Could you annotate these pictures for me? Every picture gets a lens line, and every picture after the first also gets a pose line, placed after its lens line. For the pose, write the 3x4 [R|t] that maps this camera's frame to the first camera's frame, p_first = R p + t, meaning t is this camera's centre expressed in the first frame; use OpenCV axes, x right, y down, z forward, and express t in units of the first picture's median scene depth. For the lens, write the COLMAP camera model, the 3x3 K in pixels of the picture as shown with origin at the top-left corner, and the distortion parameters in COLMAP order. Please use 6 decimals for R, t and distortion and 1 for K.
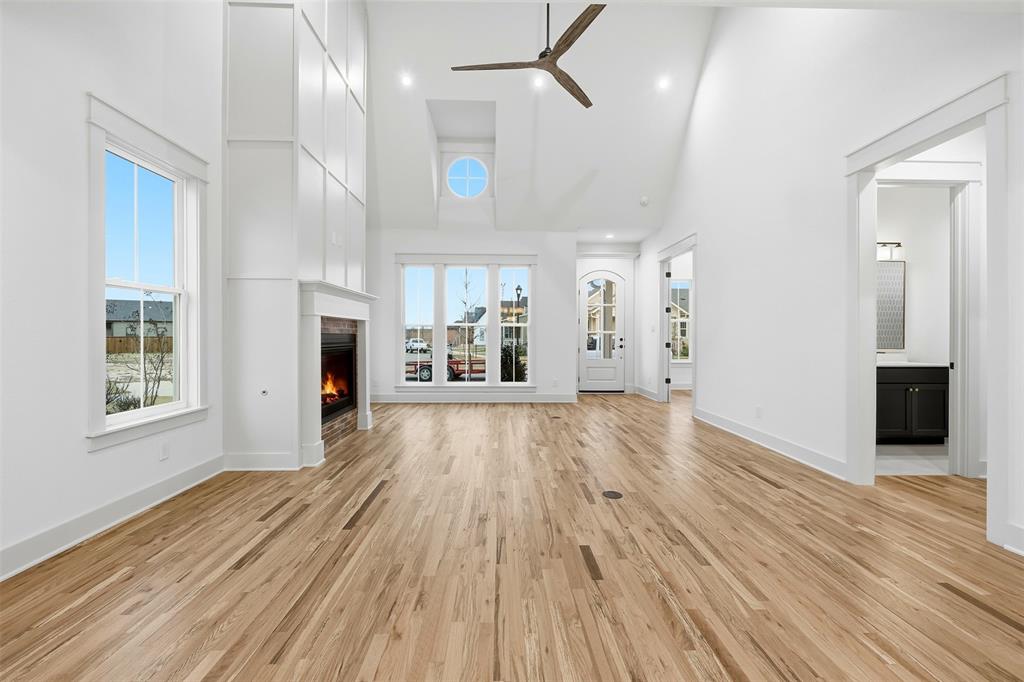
lens RADIAL K [[415.5, 0, 507.3], [0, 415.5, 331.8], [0, 0, 1]] dist [-0.000420, 0.000706]
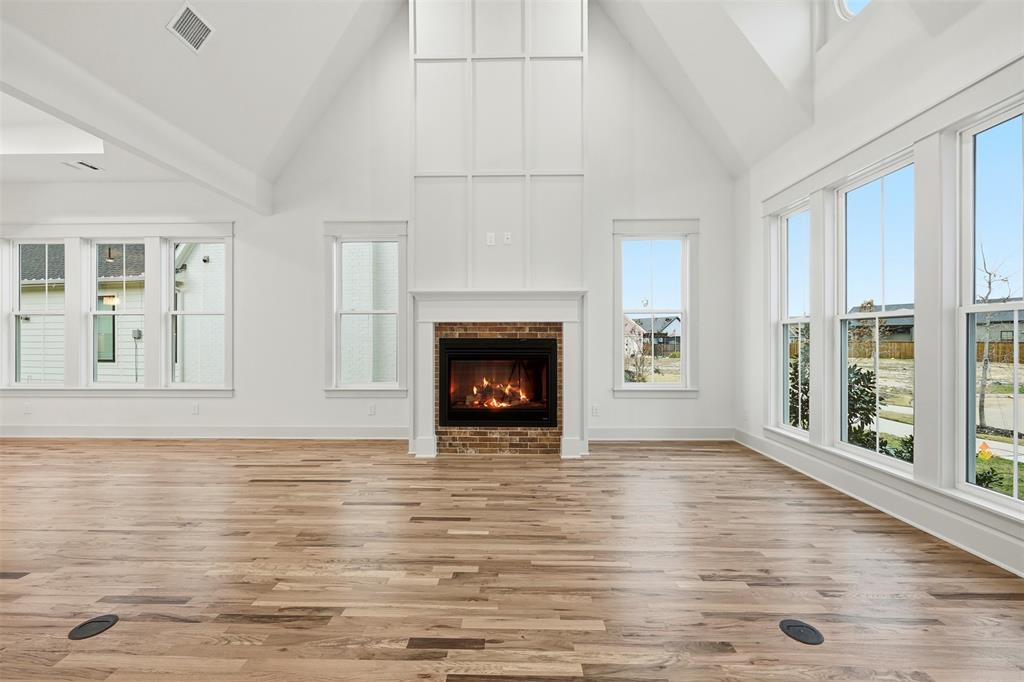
lens RADIAL K [[415.5, 0, 511.5], [0, 415.5, 337.7], [0, 0, 1]] dist [-0.000420, 0.000706]
pose [[-0.037811, -0.007346, -0.999258, 0.496665], [0.007679, 0.999941, -0.007642, 0.010160], [0.999255, -0.007962, -0.037752, 0.994672]]
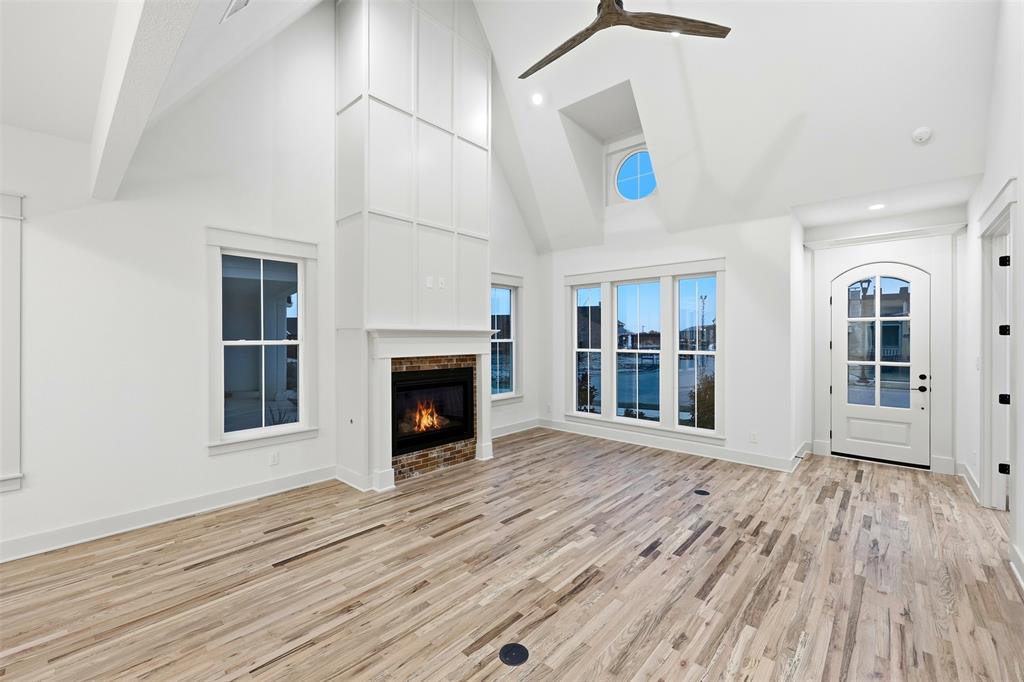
lens RADIAL K [[415.5, 0, 513.5], [0, 415.5, 336.7], [0, 0, 1]] dist [-0.000420, 0.000706]
pose [[0.728393, -0.005234, -0.685139, 0.449840], [0.007995, 0.999968, 0.000860, -0.075074], [0.685113, -0.006104, 0.728412, 0.325013]]
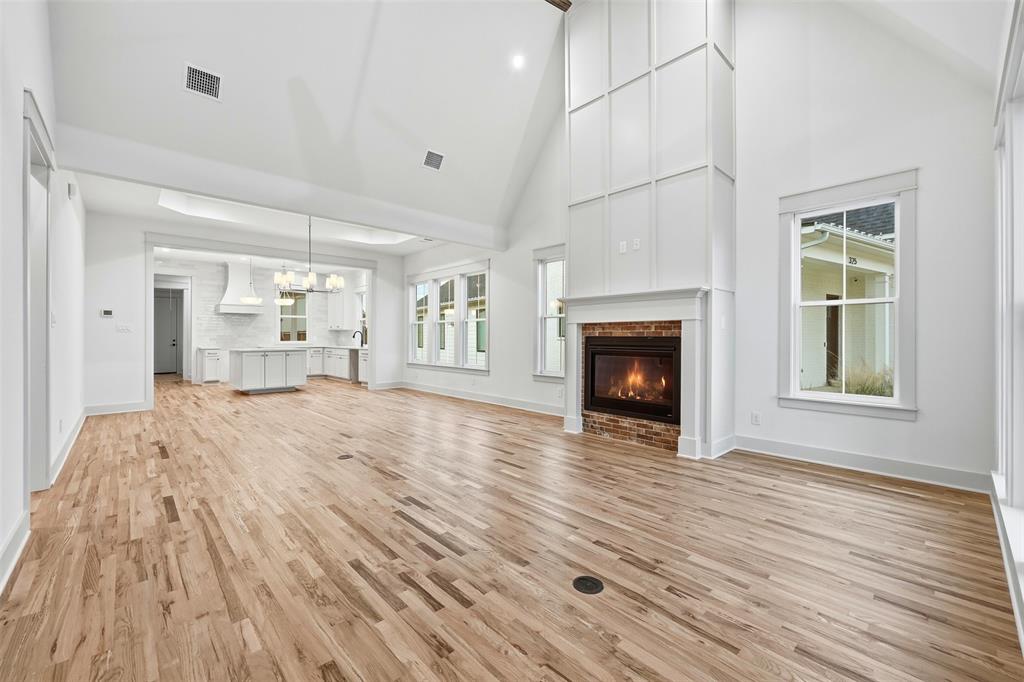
lens RADIAL K [[415.5, 0, 509.3], [0, 415.5, 336.0], [0, 0, 1]] dist [-0.000420, 0.000706]
pose [[-0.744985, -0.008455, -0.667028, 0.471662], [-0.000845, 0.999931, -0.011732, 0.014859], [0.667081, -0.008176, -0.744940, 1.471106]]
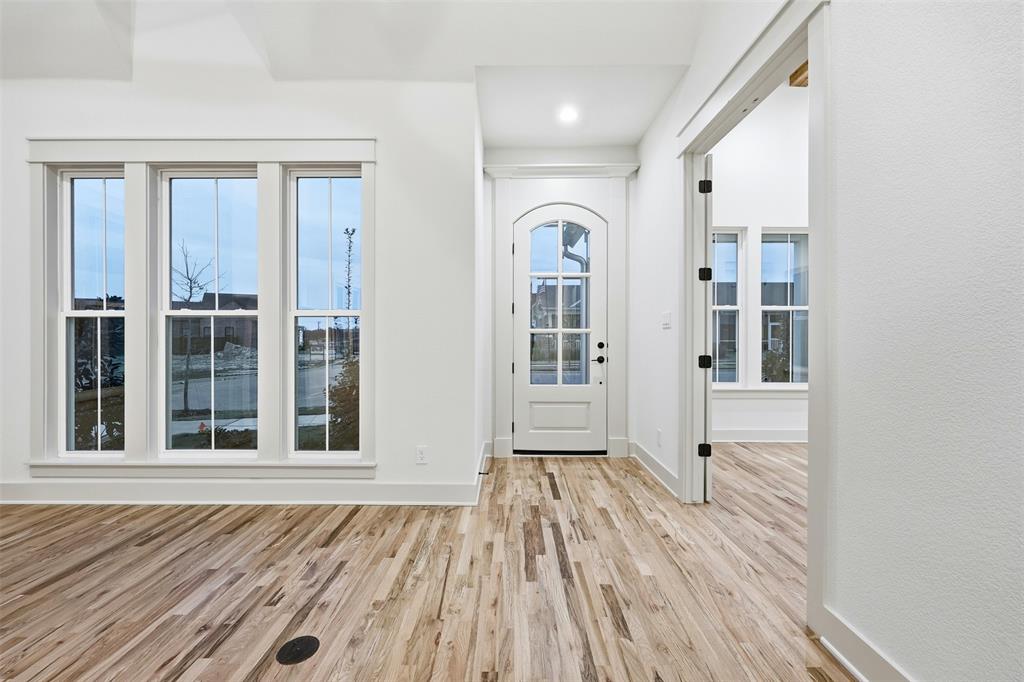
lens RADIAL K [[415.5, 0, 509.7], [0, 415.5, 334.6], [0, 0, 1]] dist [-0.000420, 0.000706]
pose [[0.999709, -0.002964, -0.023959, 0.315812], [0.003120, 0.999974, 0.006492, 0.004830], [0.023939, -0.006565, 0.999692, 0.900471]]
